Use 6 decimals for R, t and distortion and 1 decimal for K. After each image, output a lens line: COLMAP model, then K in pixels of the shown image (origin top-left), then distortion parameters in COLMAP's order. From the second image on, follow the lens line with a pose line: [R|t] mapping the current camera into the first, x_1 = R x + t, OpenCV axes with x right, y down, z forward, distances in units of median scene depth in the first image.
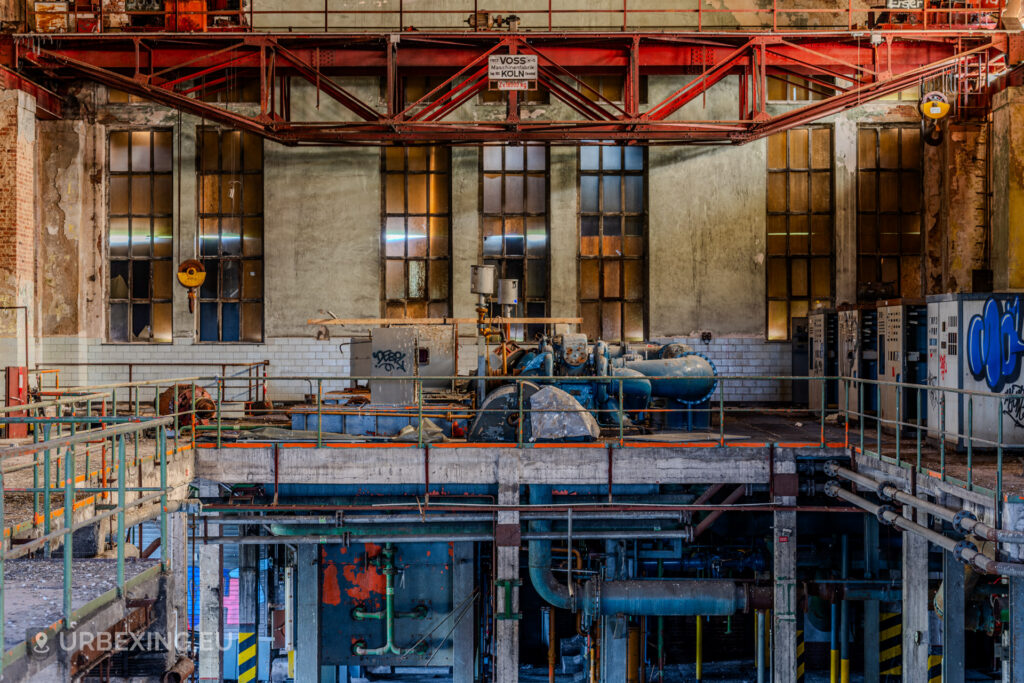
lens RADIAL K [[2138.4, 0, 512.0], [0, 2138.4, 341.5], [0, 0, 1]] dist [0.022801, -0.109911]
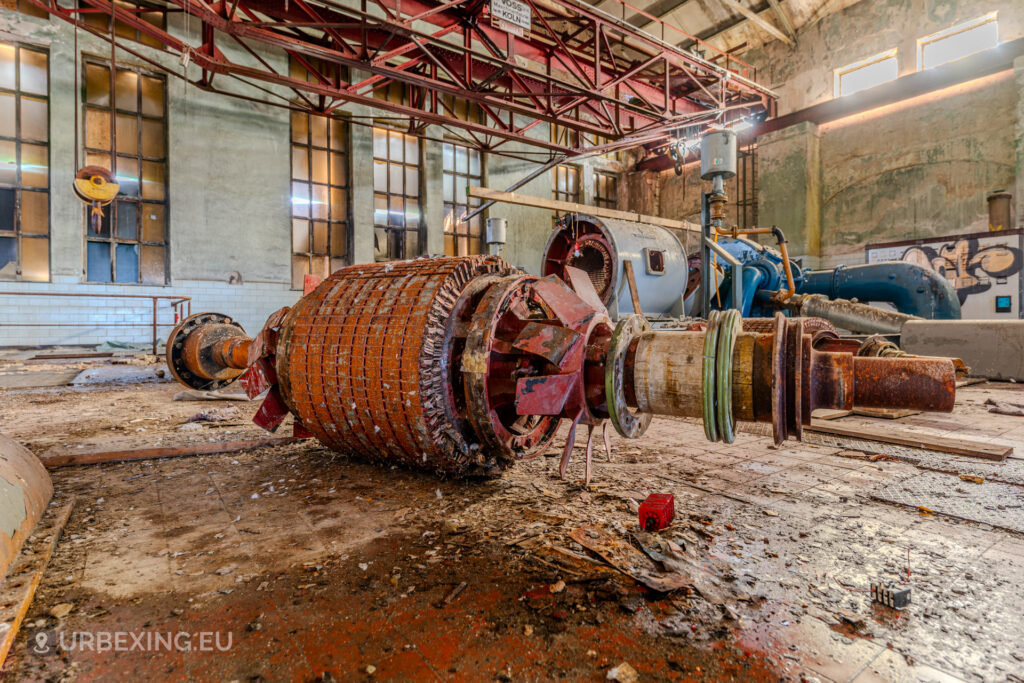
lens RADIAL K [[525.0, 0, 512.2], [0, 525.0, 326.8], [0, 0, 1]] dist [-0.000115, -0.000007]
pose [[0.810661, -0.005182, 0.585492, -0.130094], [0.002086, 0.999980, 0.005962, 0.019331], [-0.585512, -0.003612, 0.810656, 0.701415]]
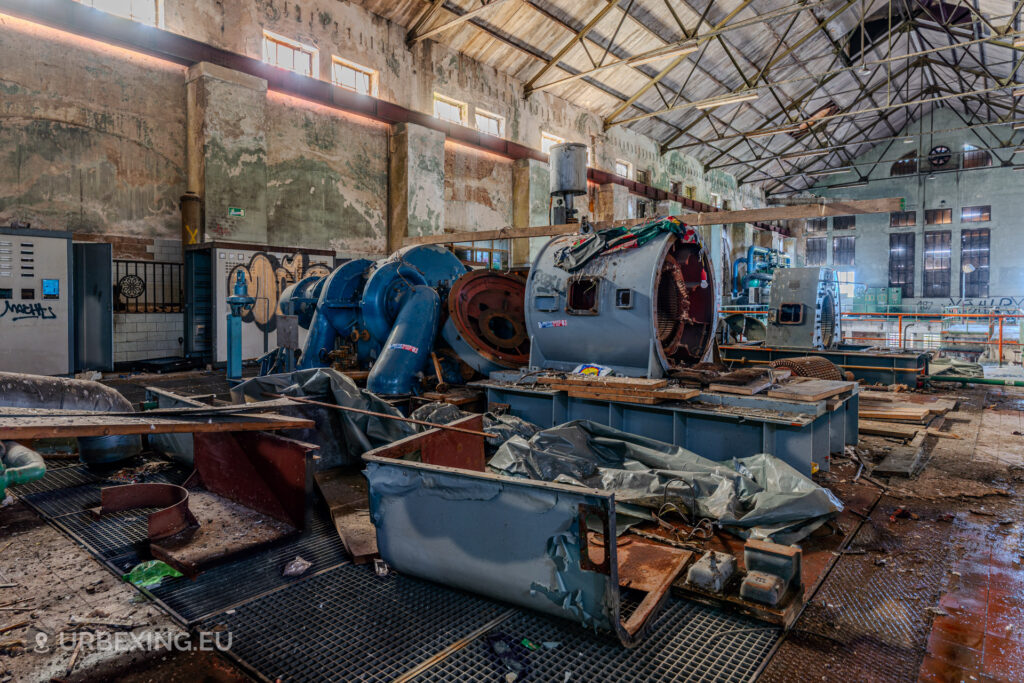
lens RADIAL K [[617.2, 0, 510.5], [0, 617.2, 315.0], [0, 0, 1]] dist [0.002360, 0.000777]
pose [[-0.783251, -0.022388, 0.621303, -0.091048], [-0.007564, 0.999621, 0.026485, 0.005576], [-0.621660, 0.016045, -0.783123, 0.888690]]
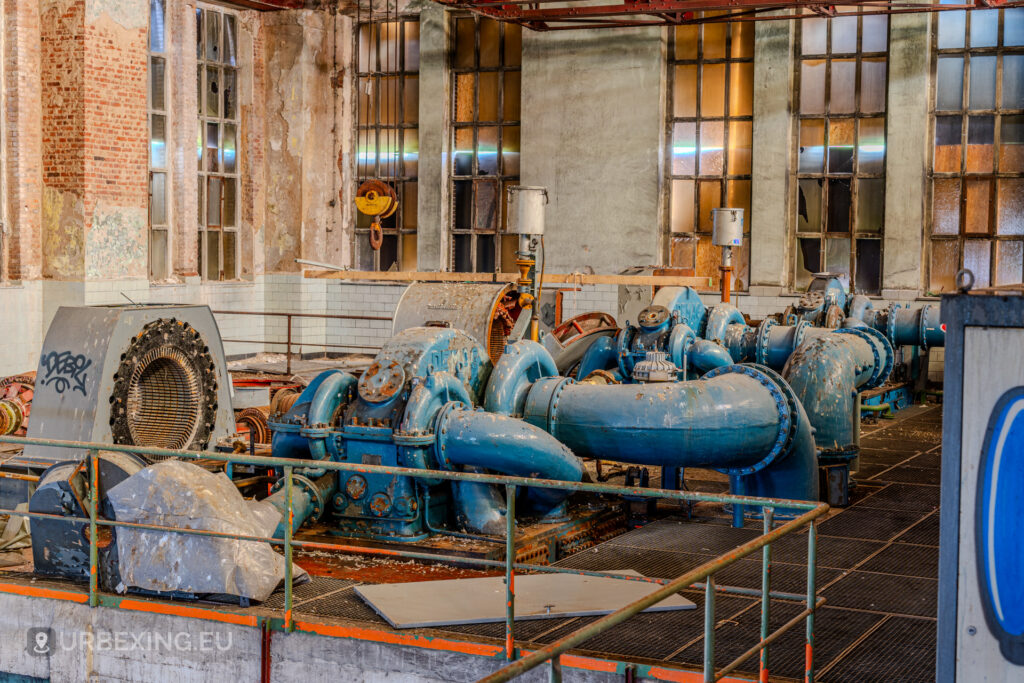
lens RADIAL K [[1632.5, 0, 512.0], [0, 1632.5, 341.5], [0, 0, 1]] dist [0.016868, 0.028500]
pose [[0.905143, 0.038916, -0.423322, 0.136168], [-0.014302, 0.998025, 0.061168, -0.015855], [0.424866, -0.049312, 0.903912, 0.455990]]
